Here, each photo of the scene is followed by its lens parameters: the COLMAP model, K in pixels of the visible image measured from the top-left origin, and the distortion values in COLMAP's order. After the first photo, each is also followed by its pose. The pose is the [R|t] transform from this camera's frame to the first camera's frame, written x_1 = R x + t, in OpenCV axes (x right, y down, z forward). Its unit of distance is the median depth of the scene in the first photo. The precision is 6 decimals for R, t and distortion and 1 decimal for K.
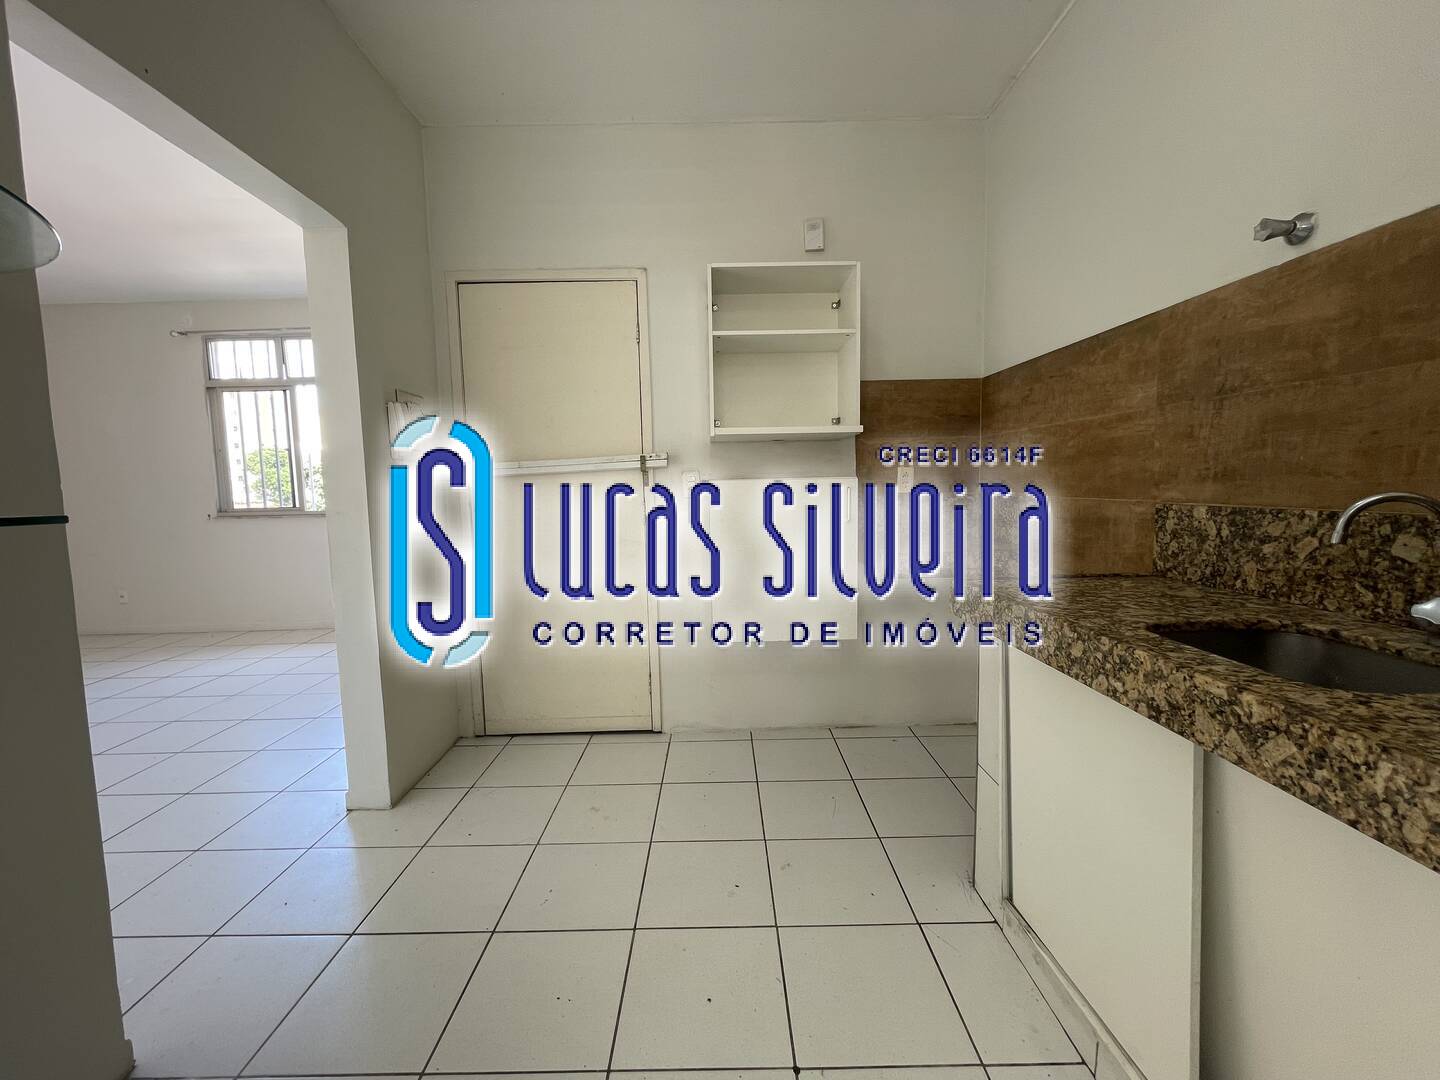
lens RADIAL K [[580.7, 0, 718.1], [0, 580.7, 535.5], [0, 0, 1]] dist [-0.004275, -0.000463]
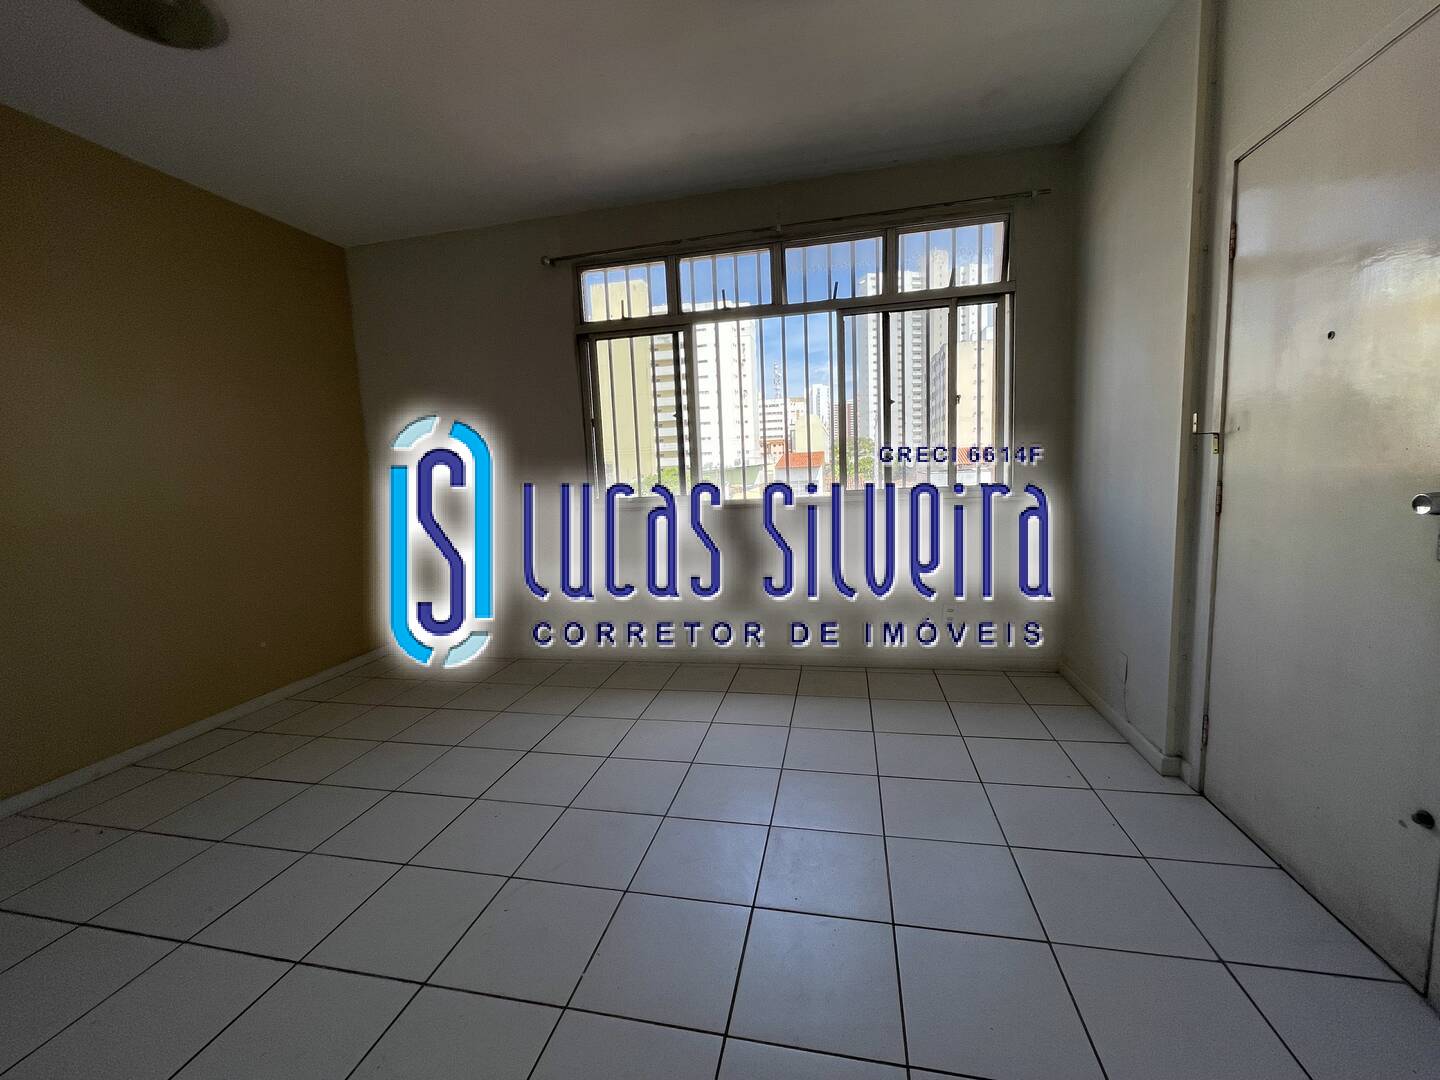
lens RADIAL K [[580.7, 0, 718.5], [0, 580.7, 537.2], [0, 0, 1]] dist [-0.004275, -0.000463]
pose [[0.976612, 0.001268, -0.215008, -0.548864], [0.006540, 0.999345, 0.035603, -0.022529], [0.214912, -0.036177, 0.975963, 0.305890]]
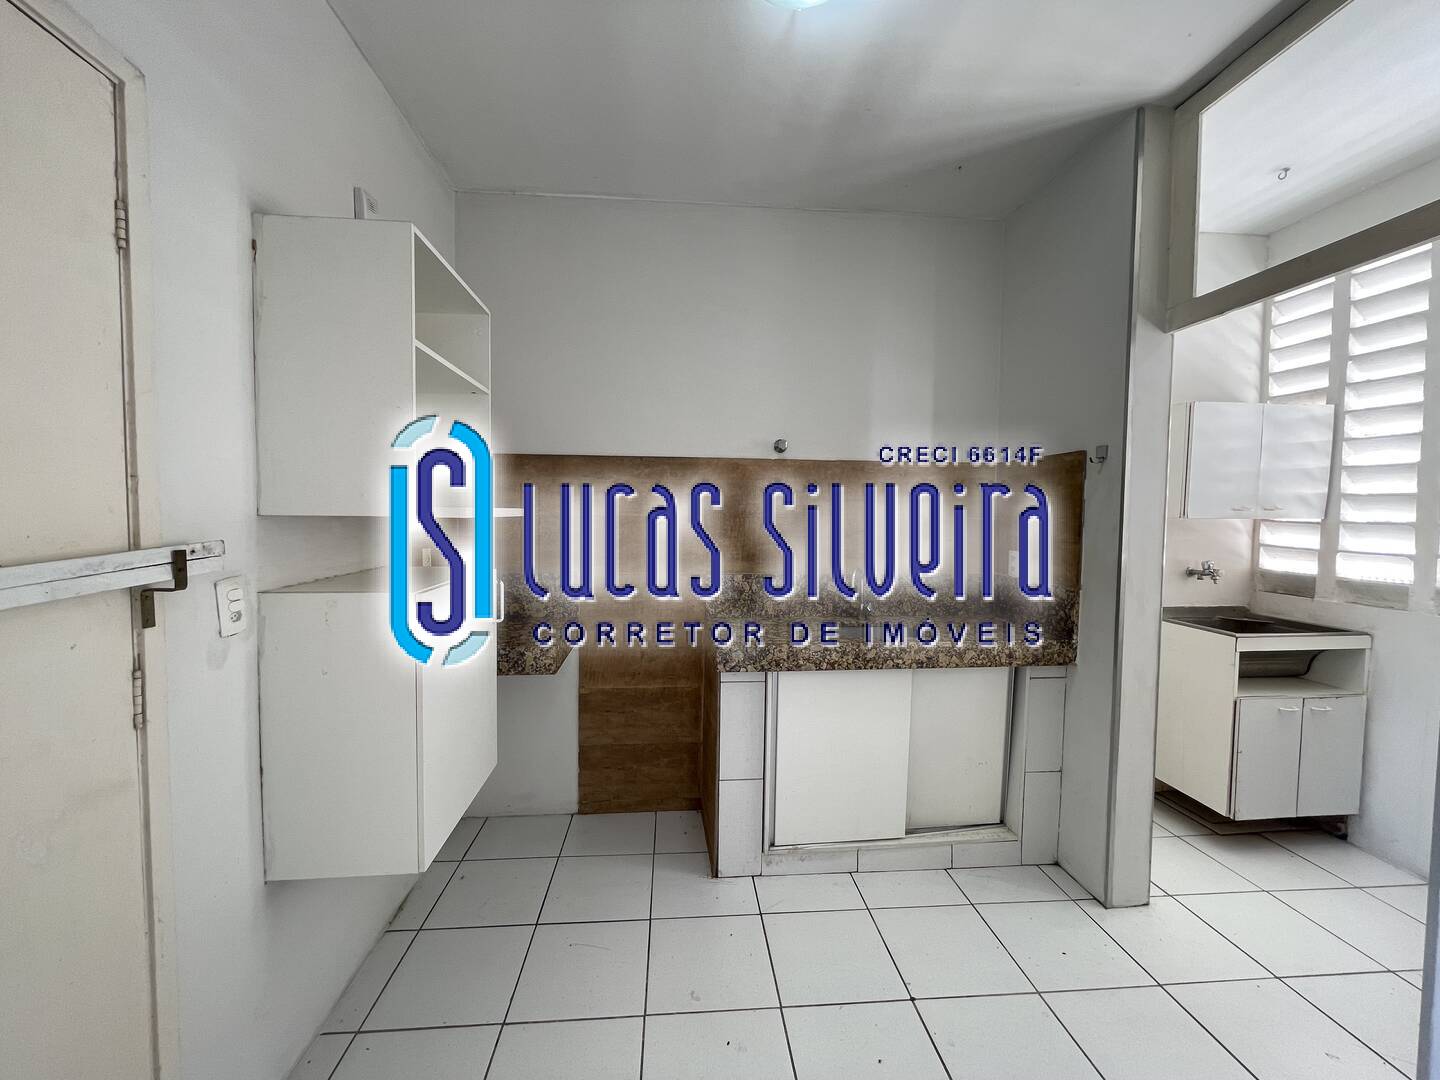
lens RADIAL K [[580.7, 0, 713.4], [0, 580.7, 536.3], [0, 0, 1]] dist [-0.004275, -0.000463]
pose [[-0.074414, -0.023385, 0.996953, -0.297541], [0.081827, 0.996211, 0.029475, -0.070202], [-0.993865, 0.083771, -0.072218, 0.363869]]
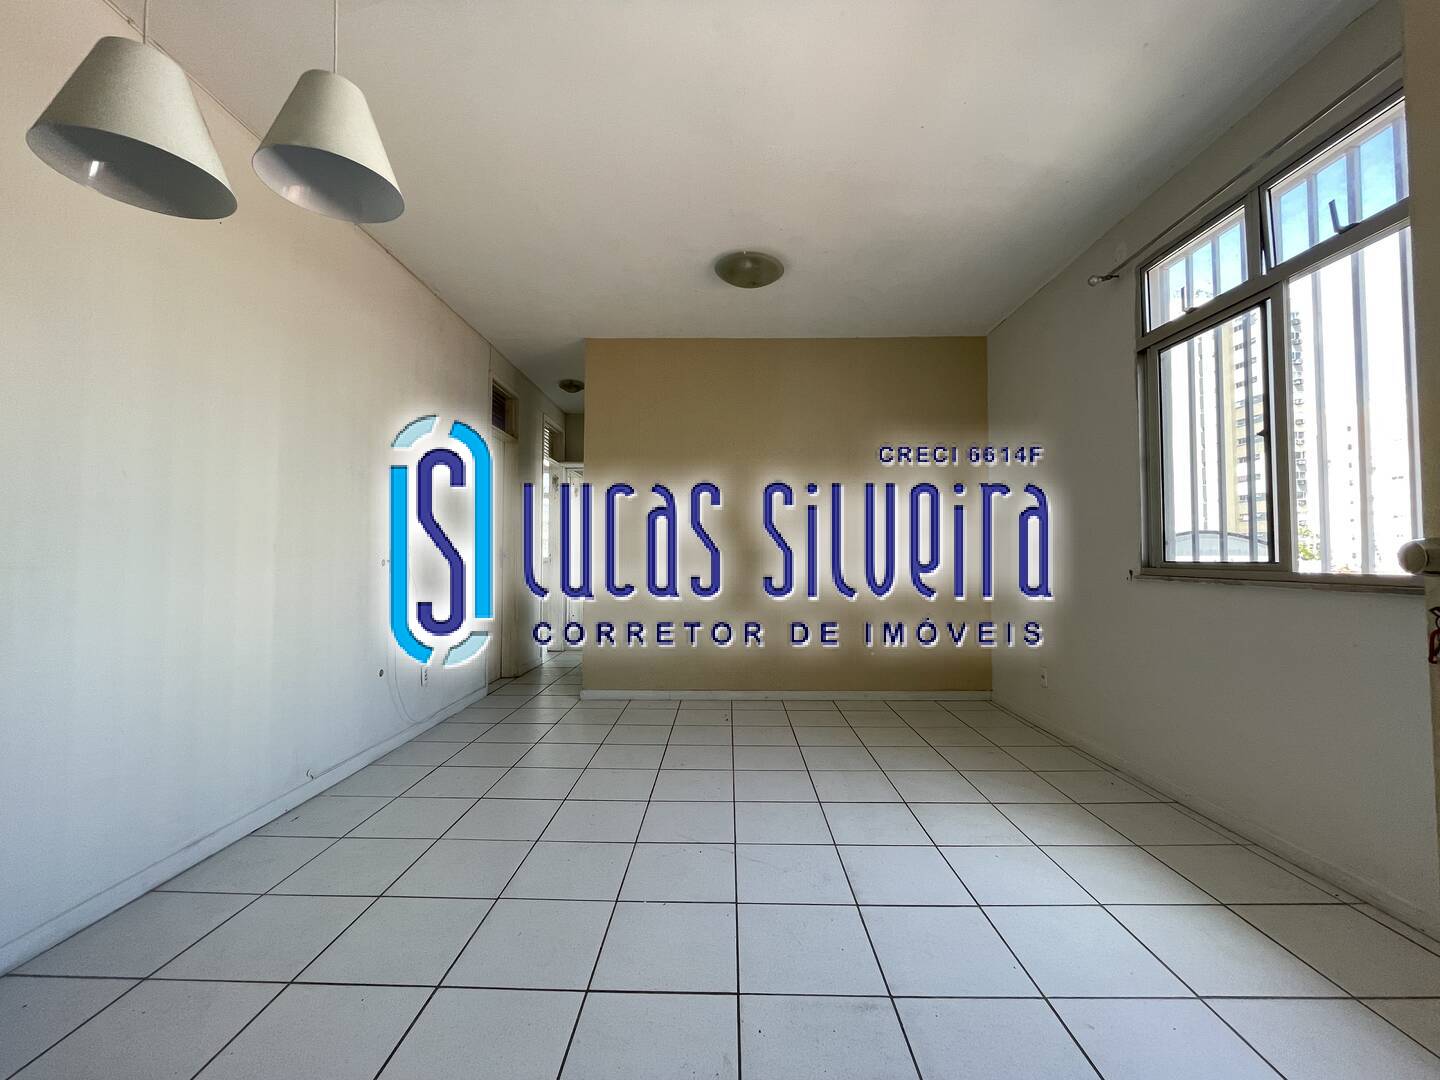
lens RADIAL K [[580.7, 0, 724.4], [0, 580.7, 542.9], [0, 0, 1]] dist [-0.004275, -0.000463]
pose [[-0.036640, 0.001202, -0.999328, -0.289685], [-0.070890, 0.997477, 0.003799, -0.037531], [0.996811, 0.070982, -0.036462, 0.622635]]
